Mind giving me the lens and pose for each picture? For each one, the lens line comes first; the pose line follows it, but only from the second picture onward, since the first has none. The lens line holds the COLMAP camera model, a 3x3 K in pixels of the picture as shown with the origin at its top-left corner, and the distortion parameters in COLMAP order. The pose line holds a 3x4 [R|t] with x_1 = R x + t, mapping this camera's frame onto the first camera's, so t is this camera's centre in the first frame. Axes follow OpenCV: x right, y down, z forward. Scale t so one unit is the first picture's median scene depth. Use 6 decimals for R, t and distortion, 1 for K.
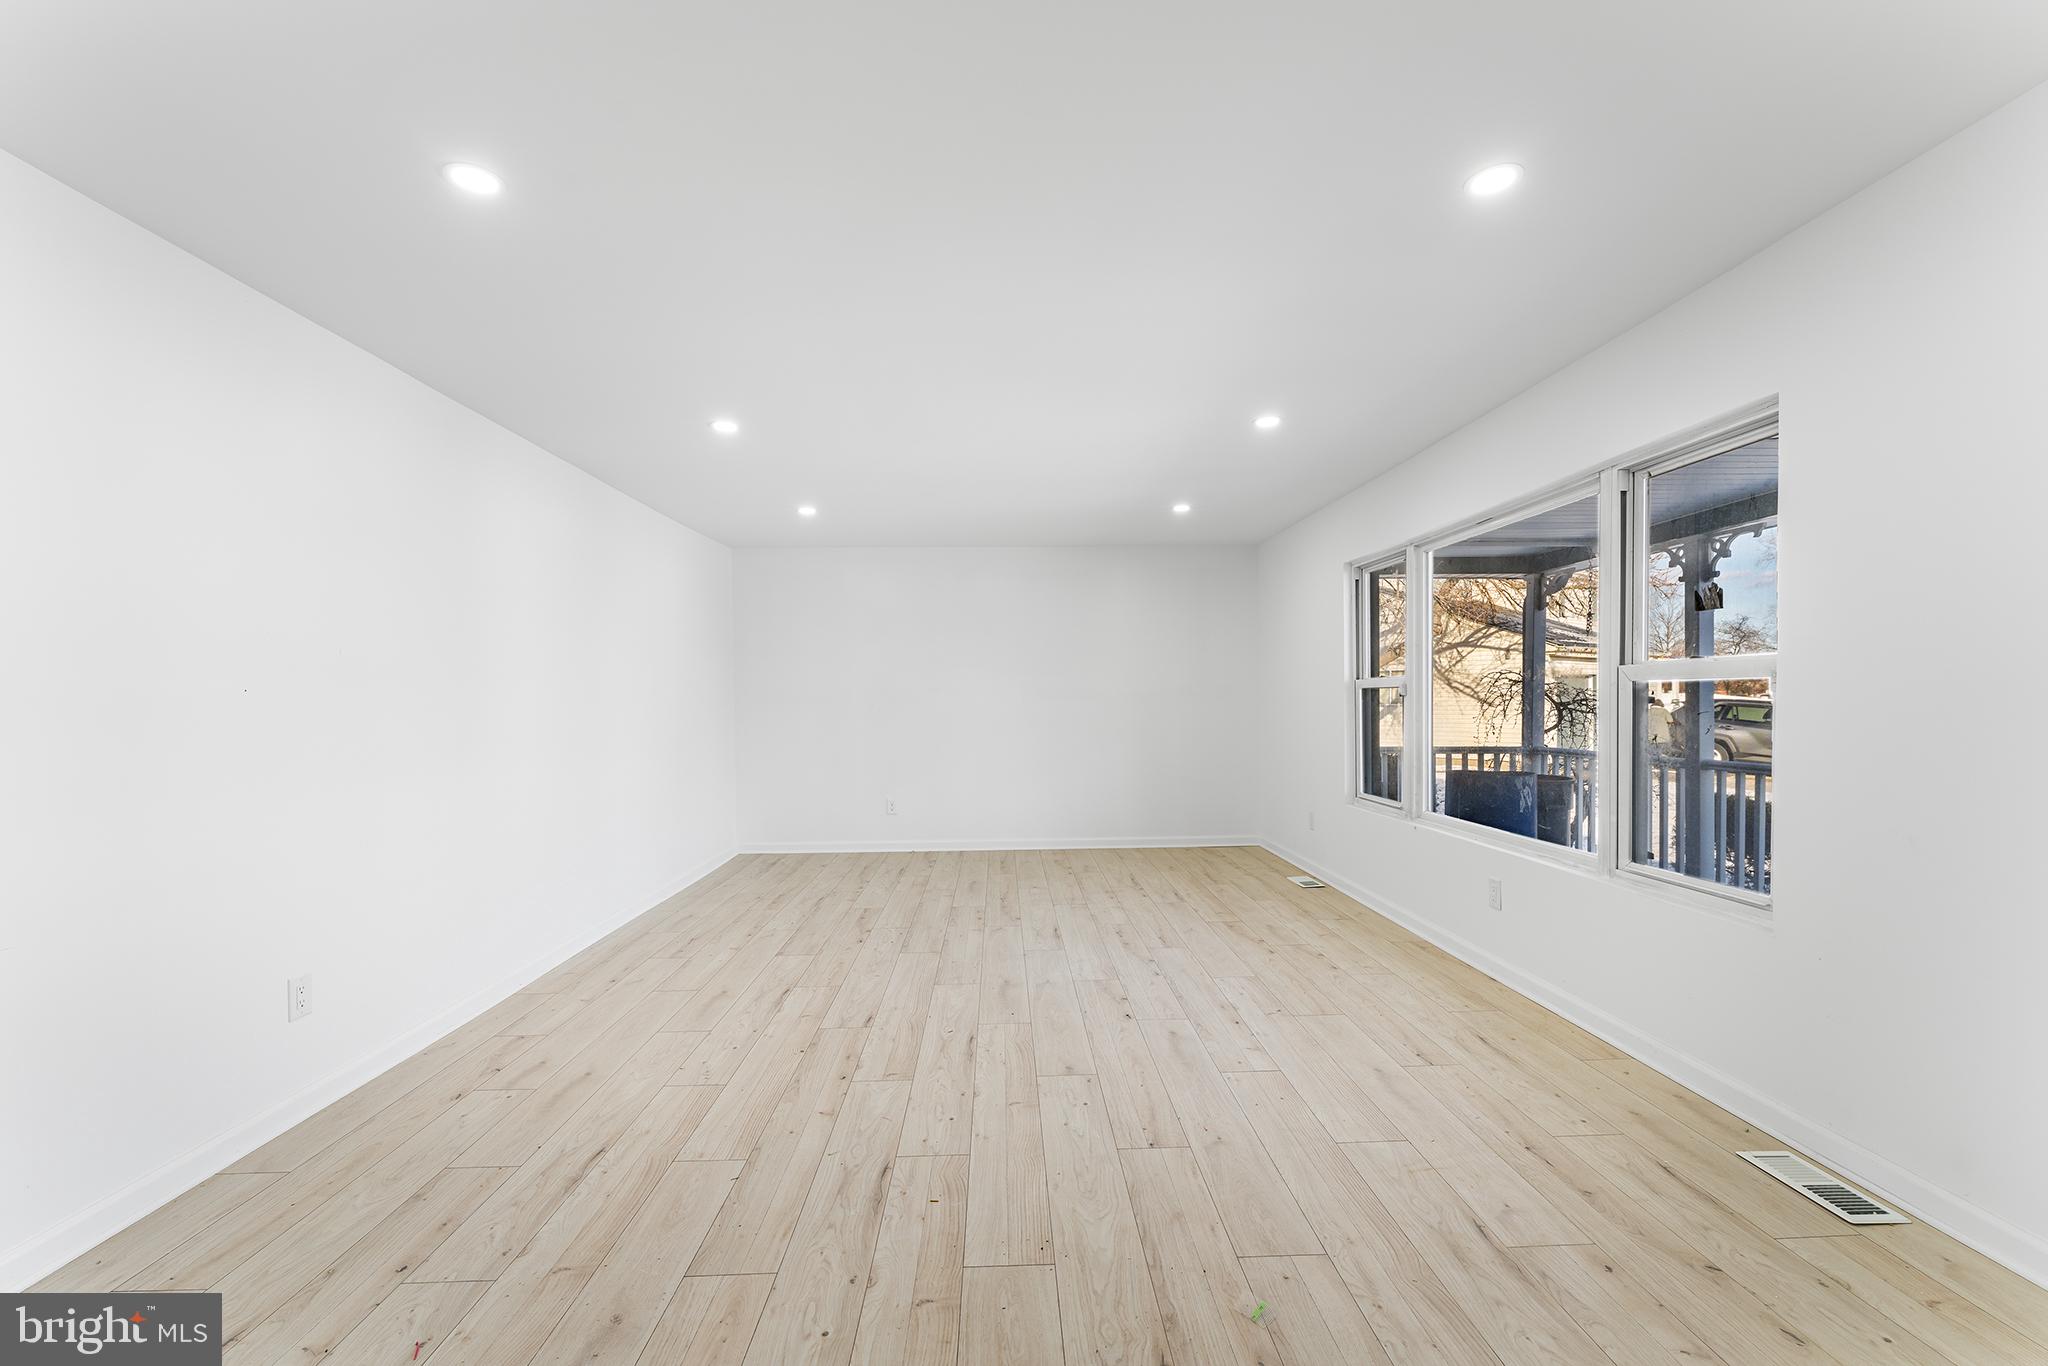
lens RADIAL K [[822.4, 0, 1027.0], [0, 822.4, 689.6], [0, 0, 1]] dist [-0.001256, 0.000237]
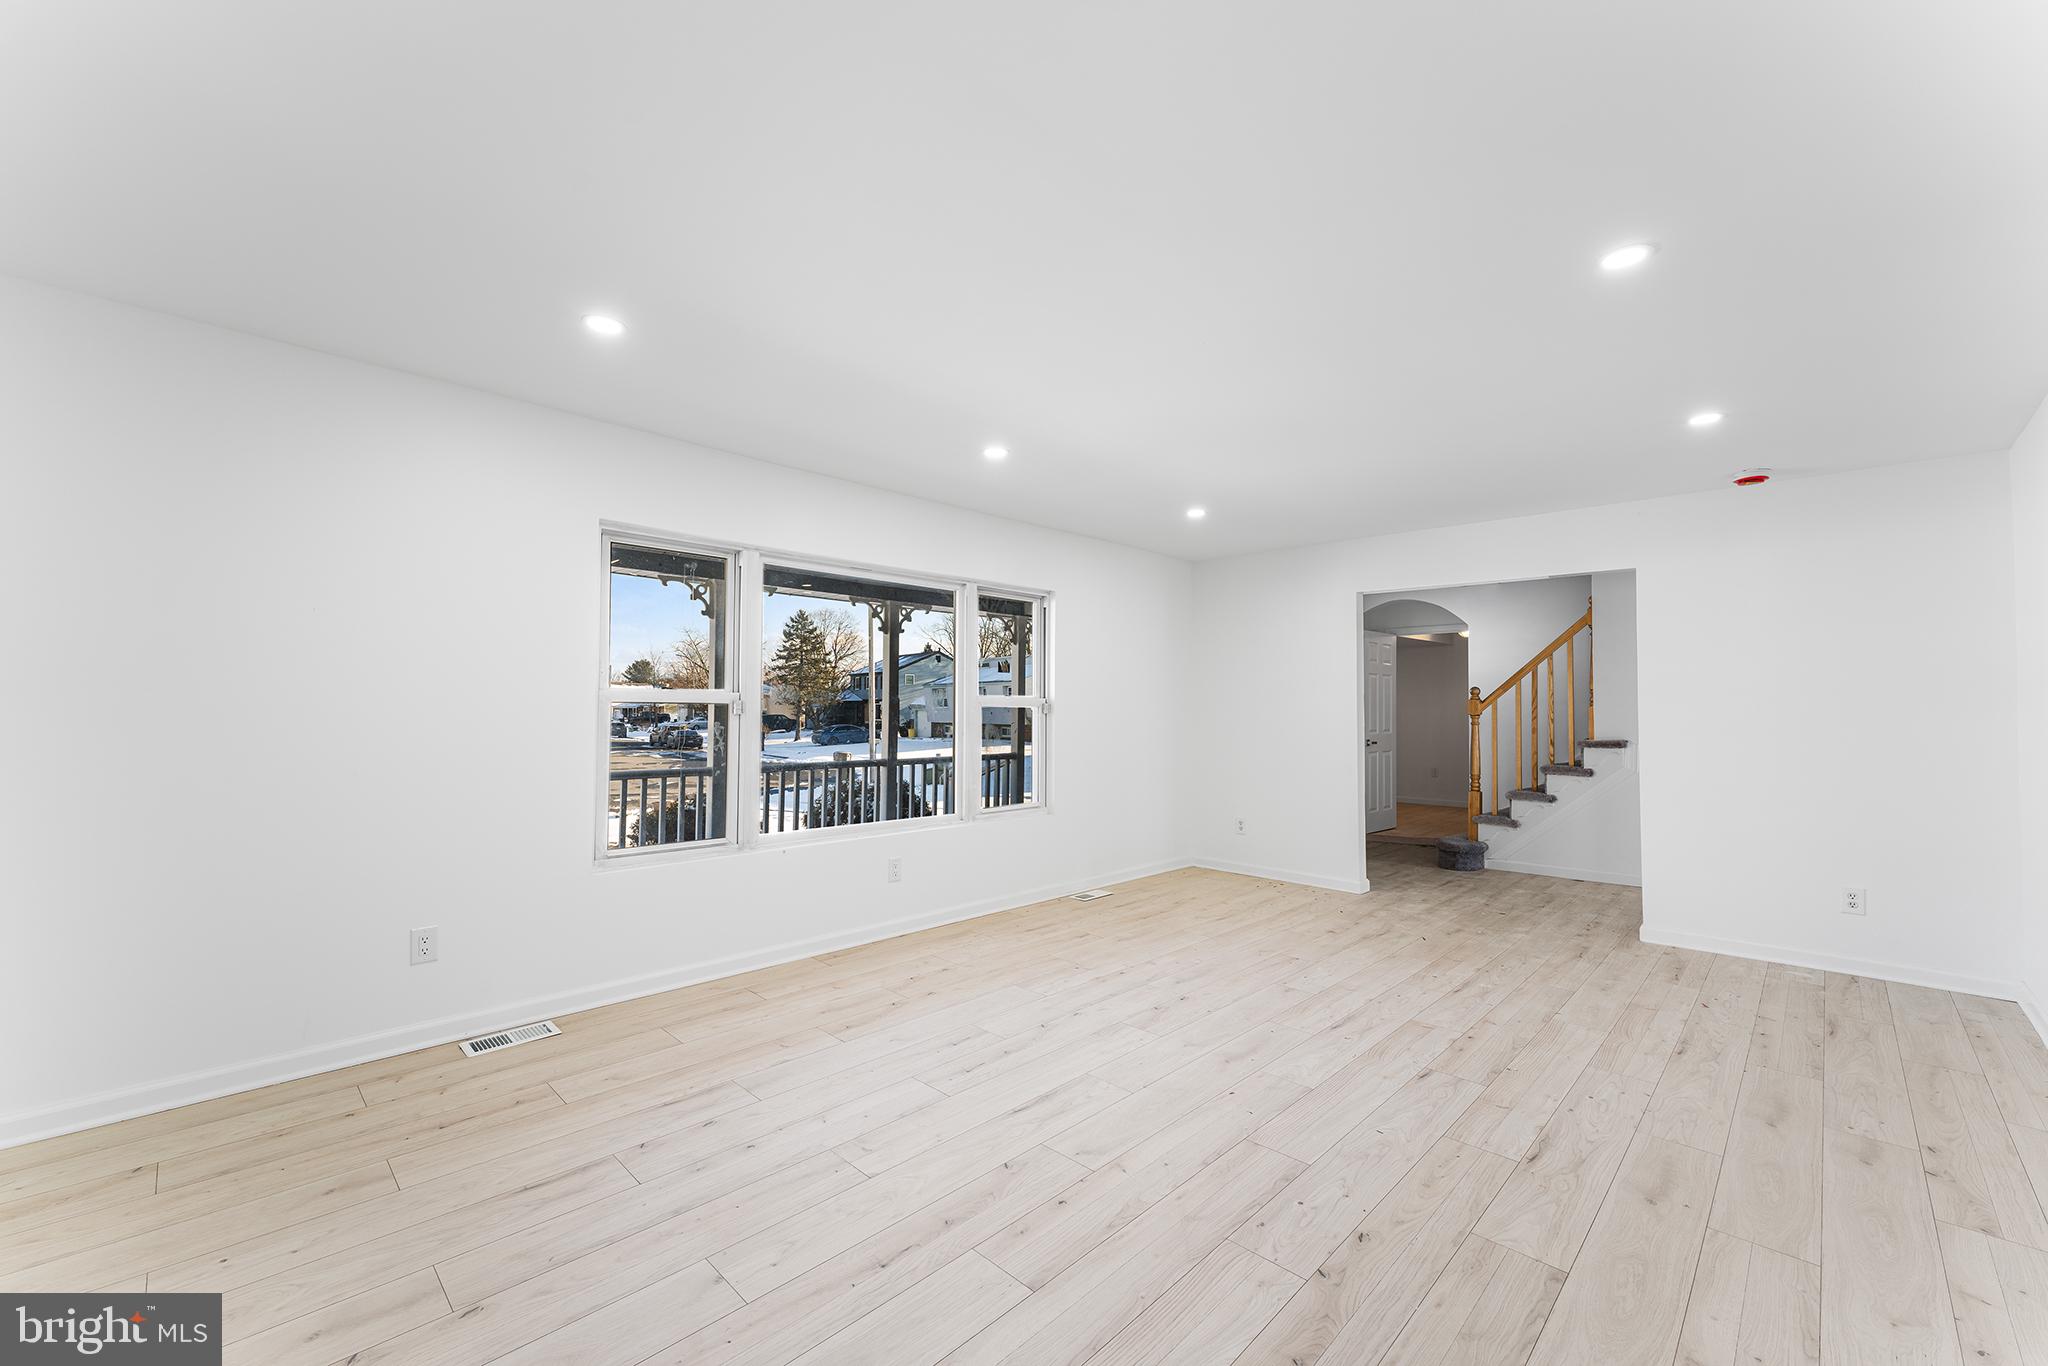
lens RADIAL K [[822.4, 0, 1027.9], [0, 822.4, 691.6], [0, 0, 1]] dist [-0.001256, 0.000237]
pose [[-0.691221, 0.022062, 0.722307, -0.561609], [-0.006420, 0.999307, -0.036667, 0.022930], [-0.722615, -0.029983, -0.690600, 1.986556]]
